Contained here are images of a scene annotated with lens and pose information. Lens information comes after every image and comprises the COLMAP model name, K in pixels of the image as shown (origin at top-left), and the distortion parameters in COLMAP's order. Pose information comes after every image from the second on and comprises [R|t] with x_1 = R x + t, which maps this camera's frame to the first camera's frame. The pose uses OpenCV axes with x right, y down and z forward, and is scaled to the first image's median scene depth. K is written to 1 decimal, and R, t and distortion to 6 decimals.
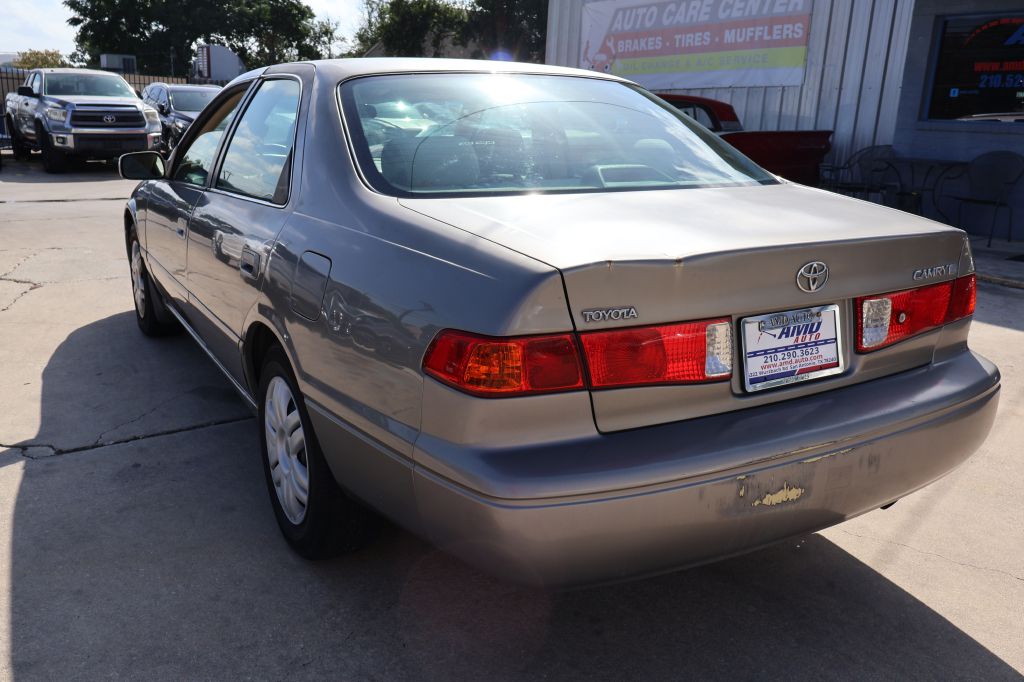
lens RADIAL K [[847.9, 0, 509.6], [0, 847.9, 343.6], [0, 0, 1]] dist [-0.009185, 0.006919]
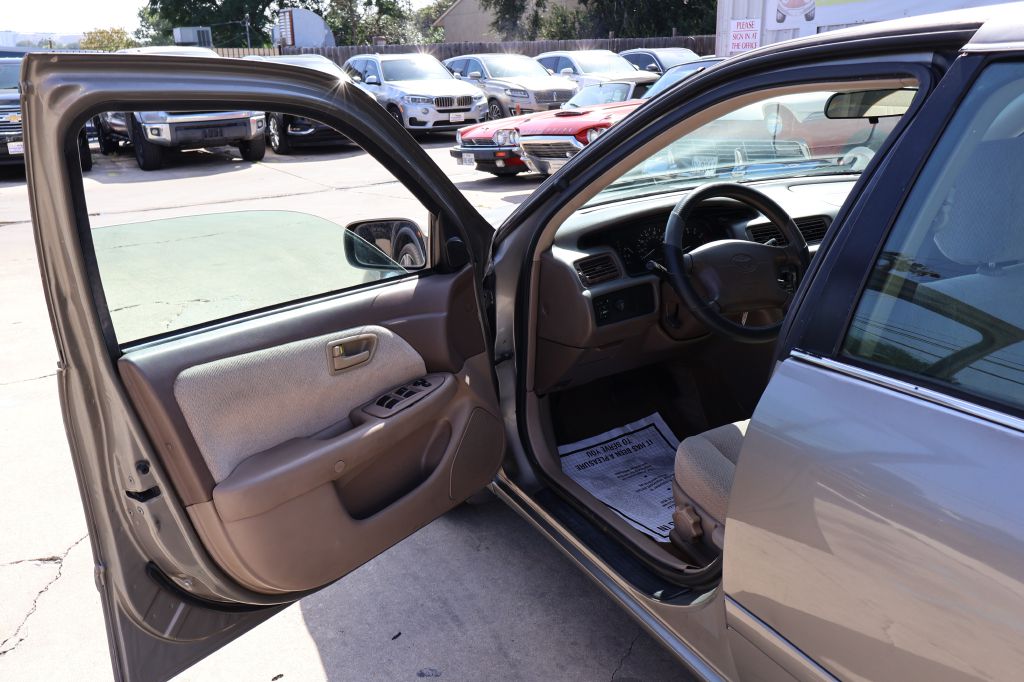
lens RADIAL K [[894.8, 0, 508.7], [0, 894.8, 354.6], [0, 0, 1]] dist [0.006816, 0.005278]
pose [[0.994018, -0.038556, -0.102182, -0.104334], [0.043516, 0.997958, 0.046764, -0.048070], [0.100170, -0.050931, 0.993666, 0.134524]]
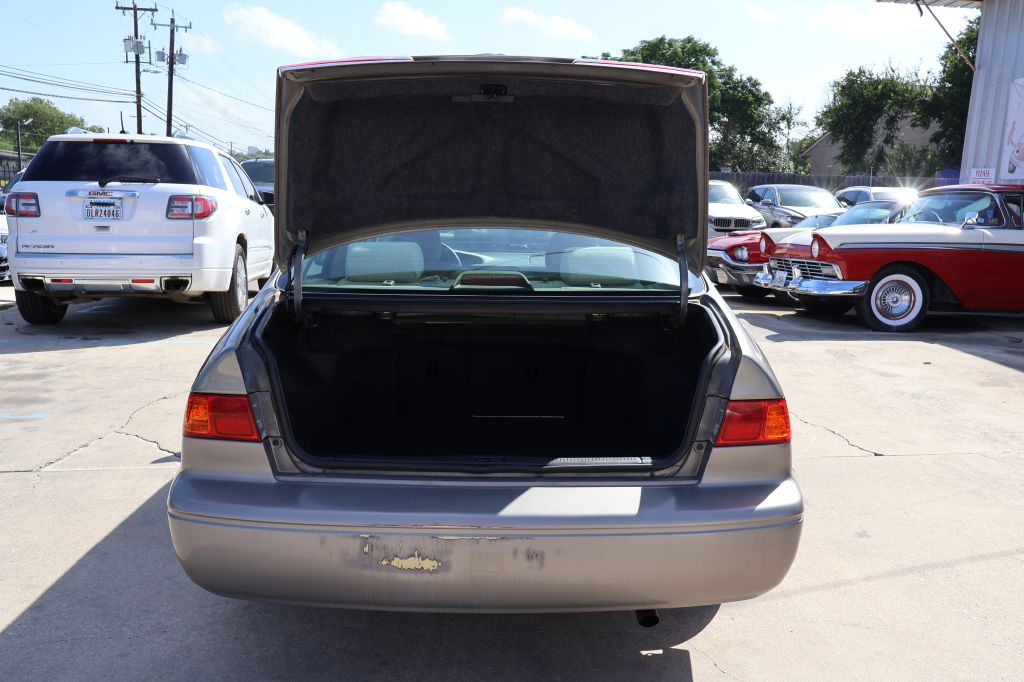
lens RADIAL K [[894.8, 0, 508.5], [0, 894.8, 339.1], [0, 0, 1]] dist [0.006816, 0.005278]
pose [[0.867938, 0.077346, -0.490613, 0.132353], [-0.130744, 0.988541, -0.075454, -0.005844], [0.479155, 0.129634, 0.868105, -0.003575]]
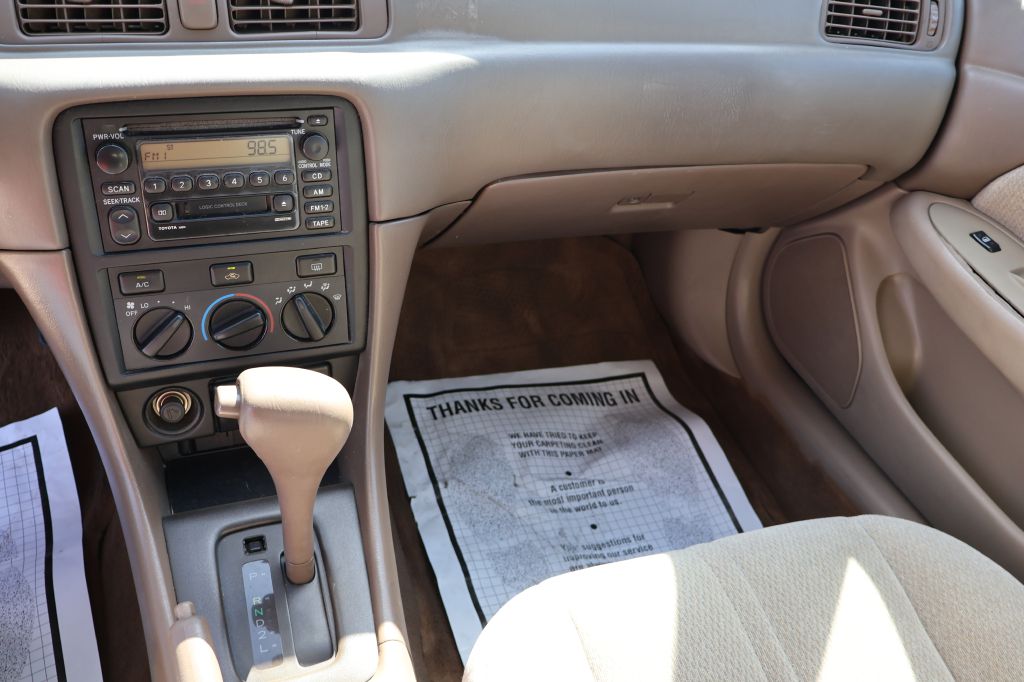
lens RADIAL K [[894.8, 0, 508.7], [0, 894.8, 339.5], [0, 0, 1]] dist [0.006816, 0.005278]
pose [[0.978719, 0.181893, -0.095000, -0.041255], [-0.134147, 0.917443, 0.374570, -0.067617], [0.155289, -0.353855, 0.922319, 0.277121]]
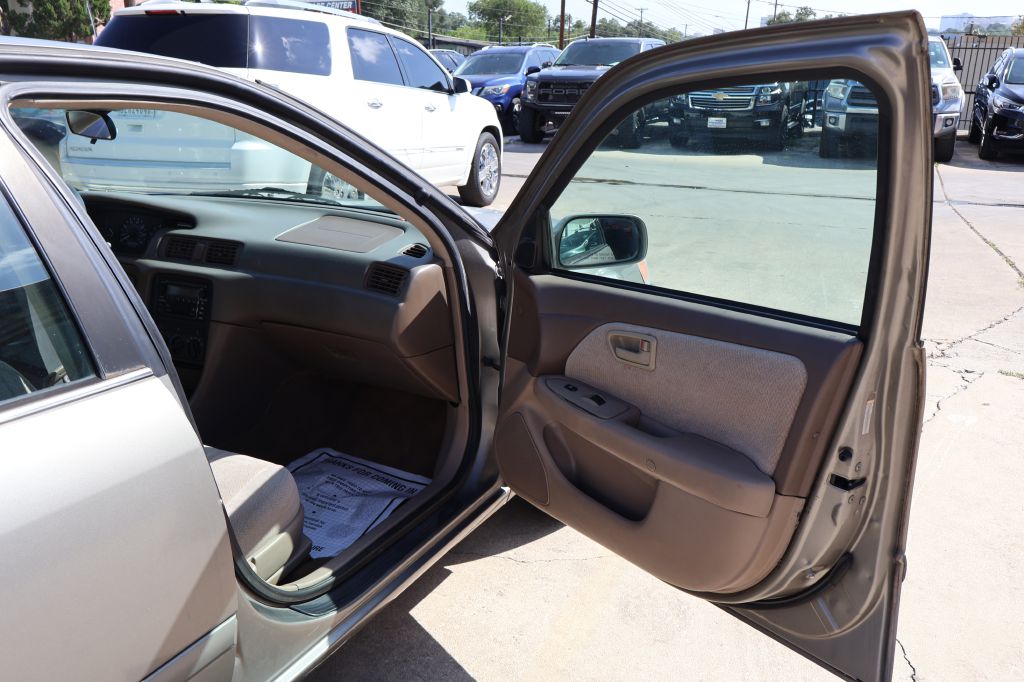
lens RADIAL K [[894.8, 0, 506.8], [0, 894.8, 347.1], [0, 0, 1]] dist [0.006816, 0.005278]
pose [[0.533621, 0.235370, -0.812311, 0.117689], [-0.217478, 0.966382, 0.137148, -0.083544], [0.817283, 0.103475, 0.566870, 0.279565]]
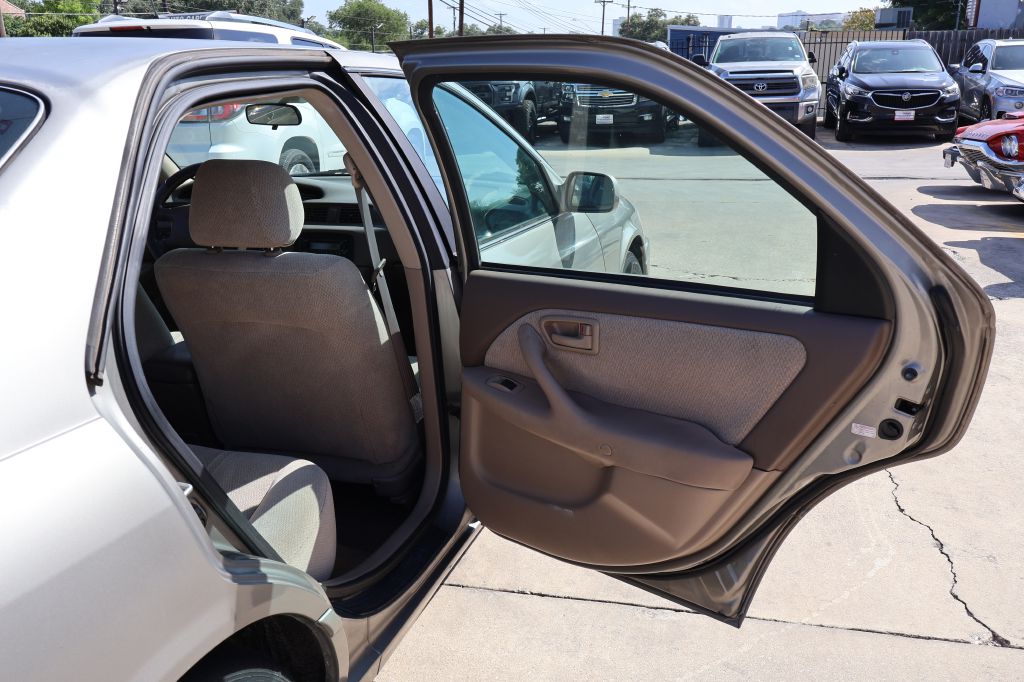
lens RADIAL K [[894.8, 0, 519.1], [0, 894.8, 355.0], [0, 0, 1]] dist [0.006816, 0.005278]
pose [[0.660890, 0.189102, -0.726267, 0.138131], [-0.158121, 0.981097, 0.111566, -0.061705], [0.733636, 0.041105, 0.678298, 0.210544]]
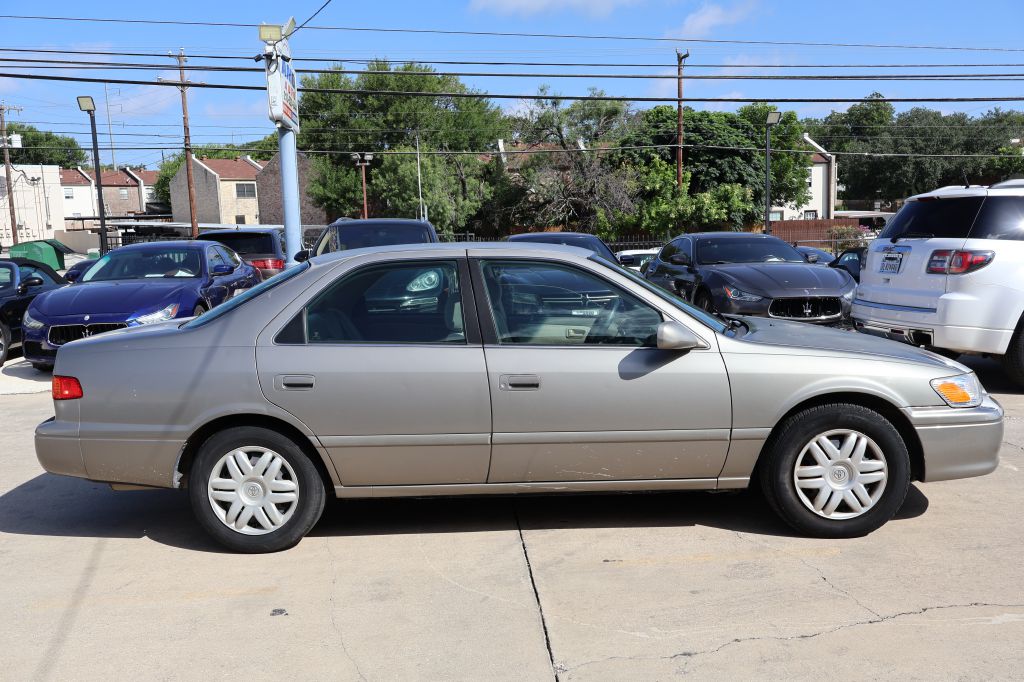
lens RADIAL K [[847.9, 0, 513.2], [0, 847.9, 342.5], [0, 0, 1]] dist [-0.009185, 0.006919]
pose [[-0.514102, 0.098364, -0.852070, 0.270786], [-0.208578, 0.949246, 0.235429, -0.134421], [0.831982, 0.298758, -0.467493, 0.451808]]
